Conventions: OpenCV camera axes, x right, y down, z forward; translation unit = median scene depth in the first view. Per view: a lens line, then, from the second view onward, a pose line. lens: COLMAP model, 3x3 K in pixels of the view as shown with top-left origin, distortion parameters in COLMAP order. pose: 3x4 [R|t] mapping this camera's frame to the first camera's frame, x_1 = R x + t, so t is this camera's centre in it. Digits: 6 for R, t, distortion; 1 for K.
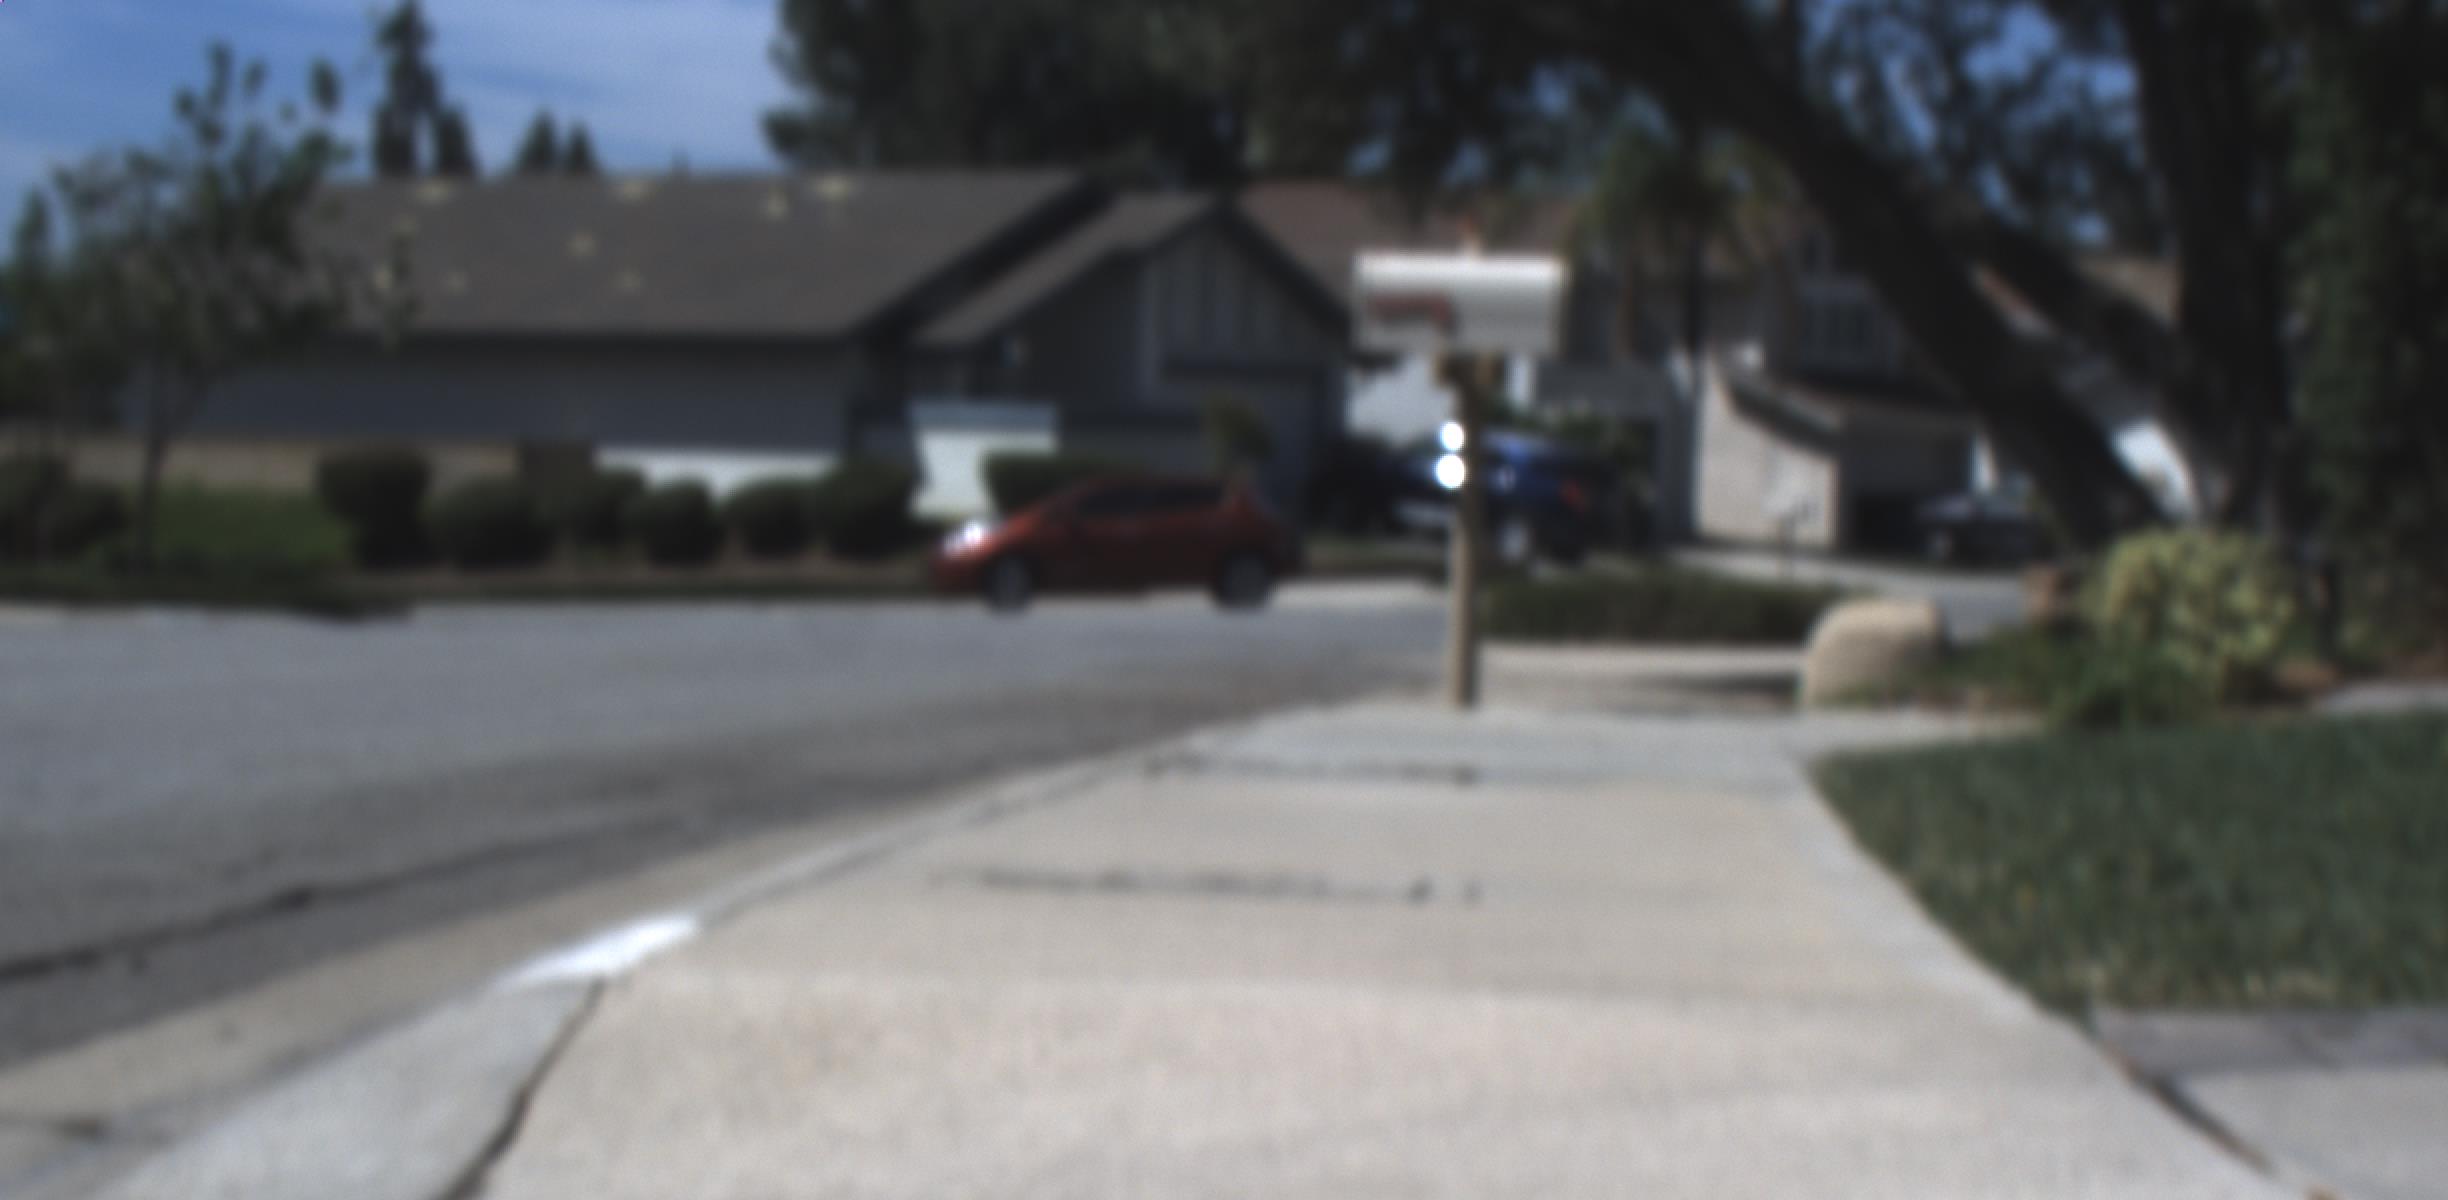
lens RADIAL K [[4677.3, 0, 1270.6], [0, 4677.3, 973.6], [0, 0, 1]] dist [-0.172692, 0.669325]
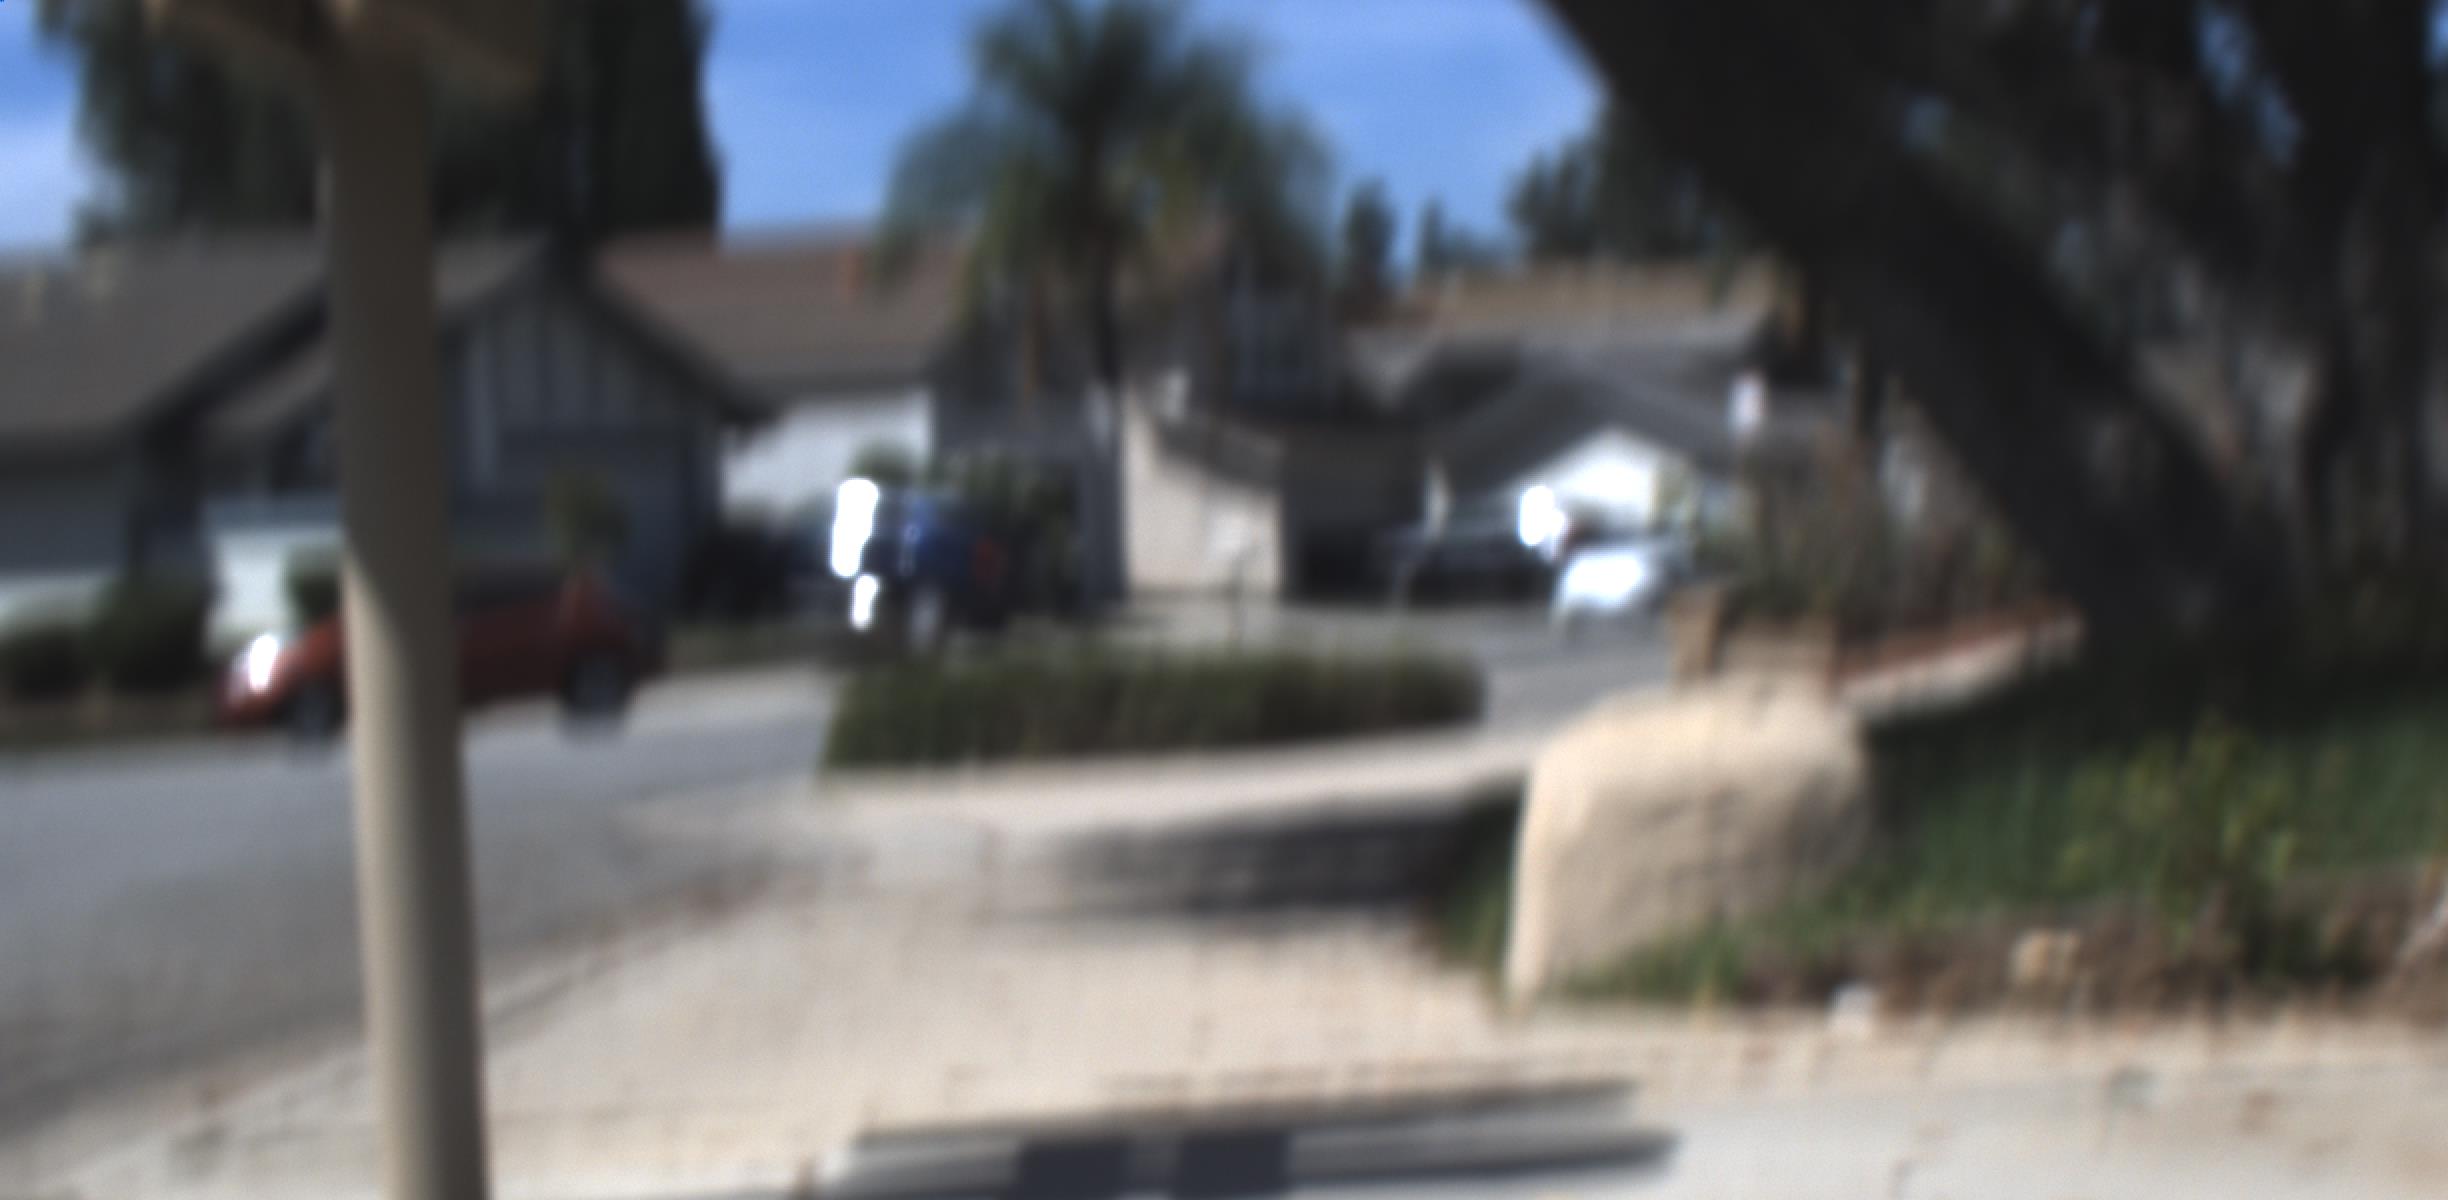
lens RADIAL K [[4677.3, 0, 1270.6], [0, 4677.3, 973.6], [0, 0, 1]] dist [-0.172692, 0.669325]
pose [[0.989990, -0.081504, 0.115225, 0.011639], [0.083331, 0.996460, -0.011120, -0.012774], [-0.113911, 0.020610, 0.993277, 0.142586]]
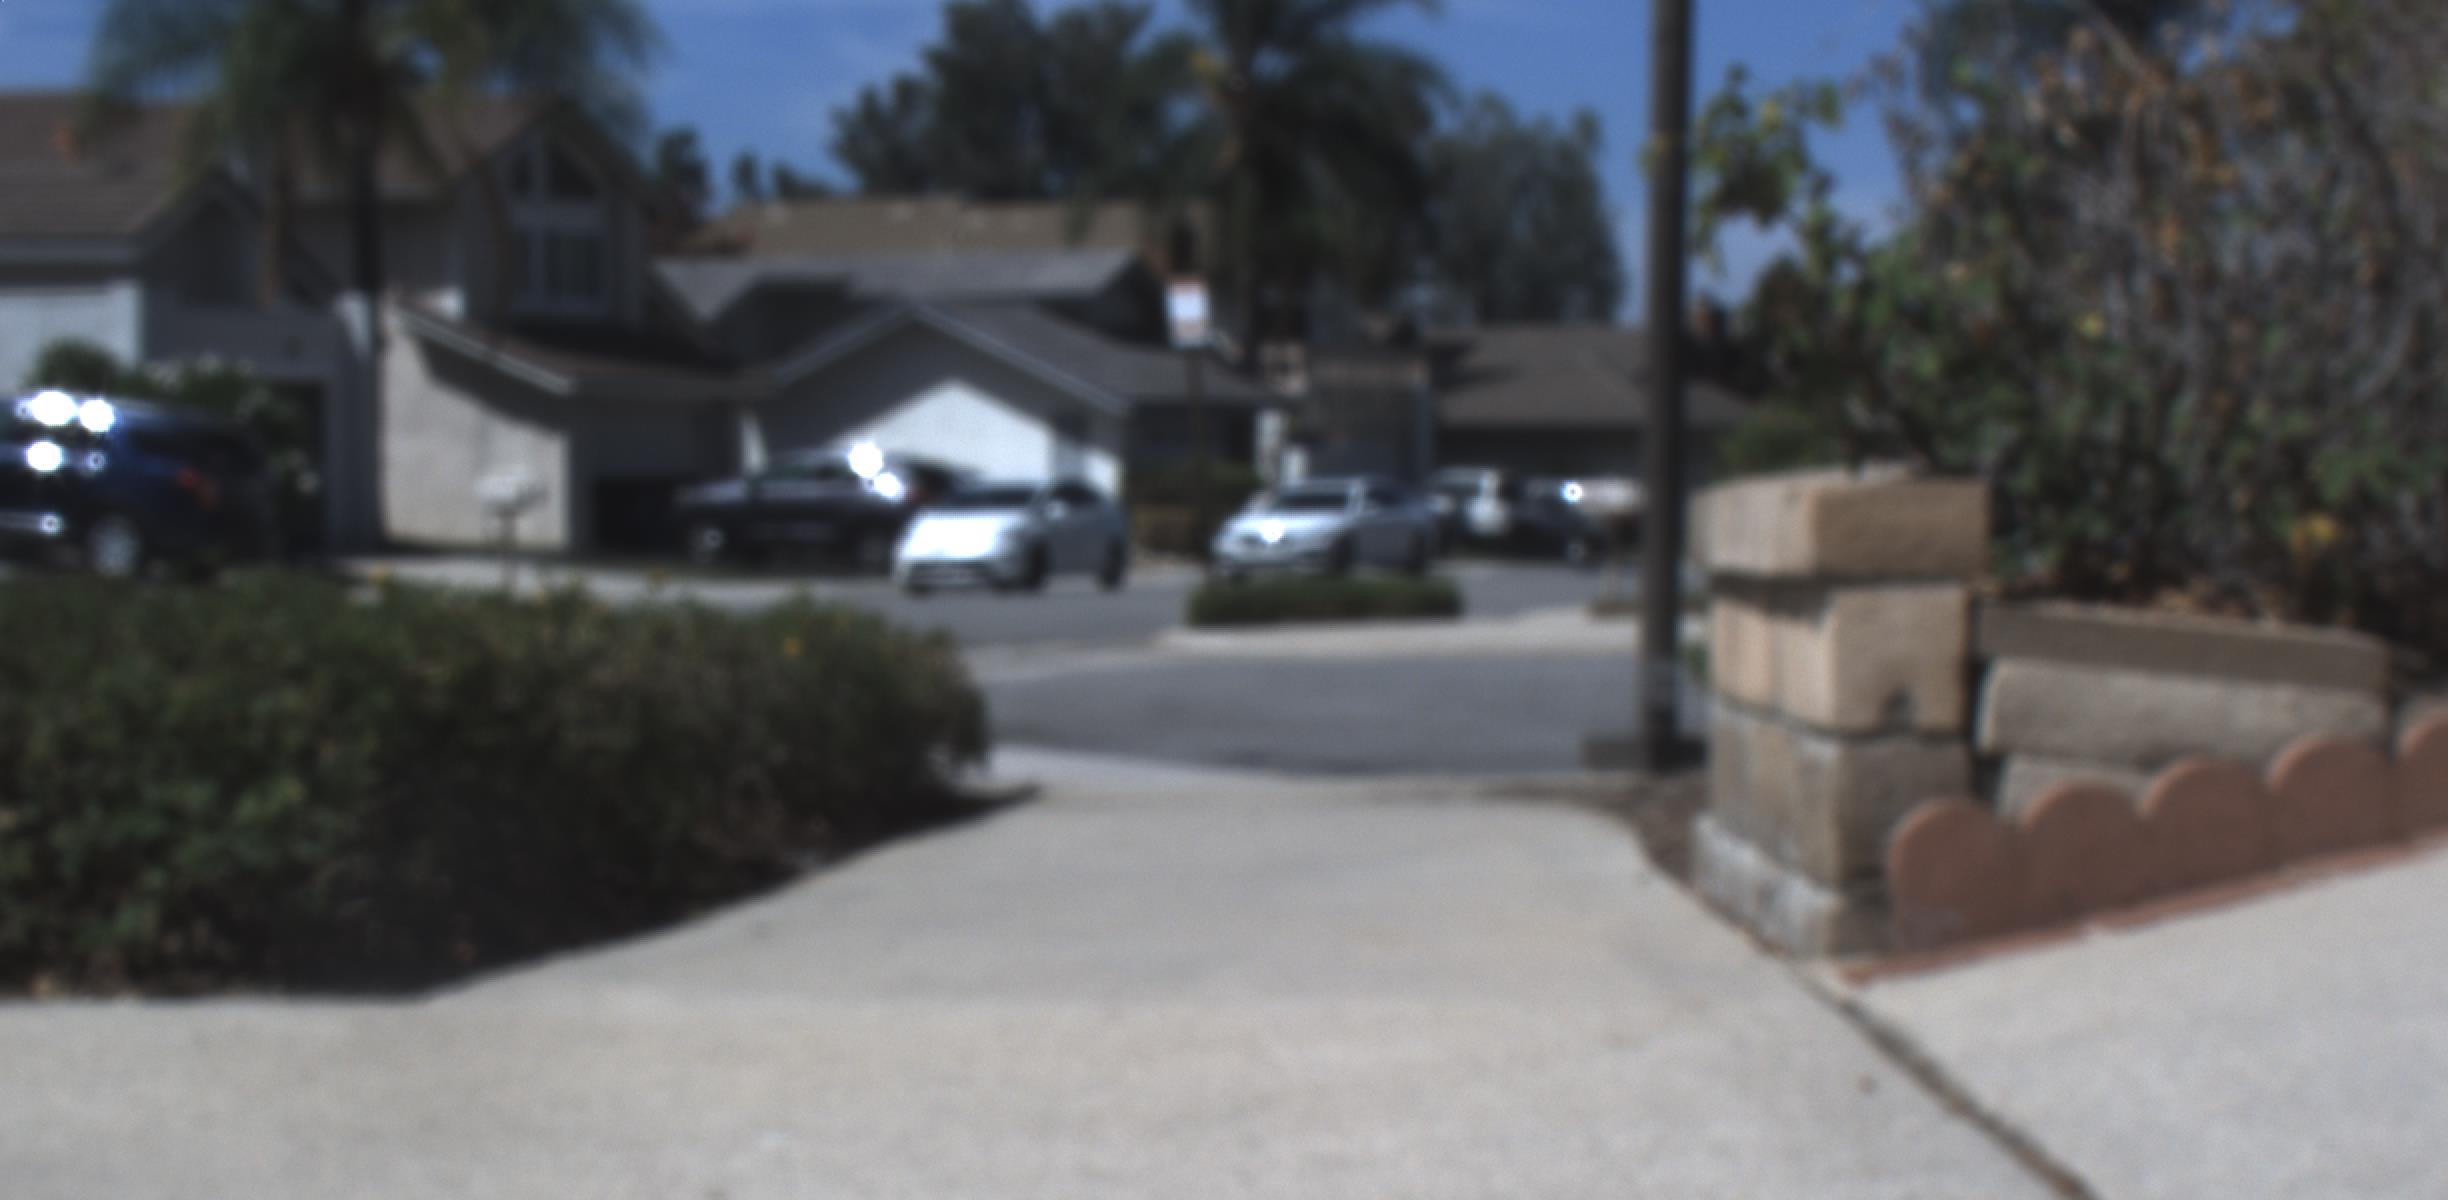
lens RADIAL K [[4677.3, 0, 1270.6], [0, 4677.3, 973.6], [0, 0, 1]] dist [-0.172692, 0.669325]
pose [[0.962933, -0.053764, 0.264329, 0.035295], [0.054234, 0.998513, 0.005526, -0.027145], [-0.264233, 0.009014, 0.964417, 0.318869]]
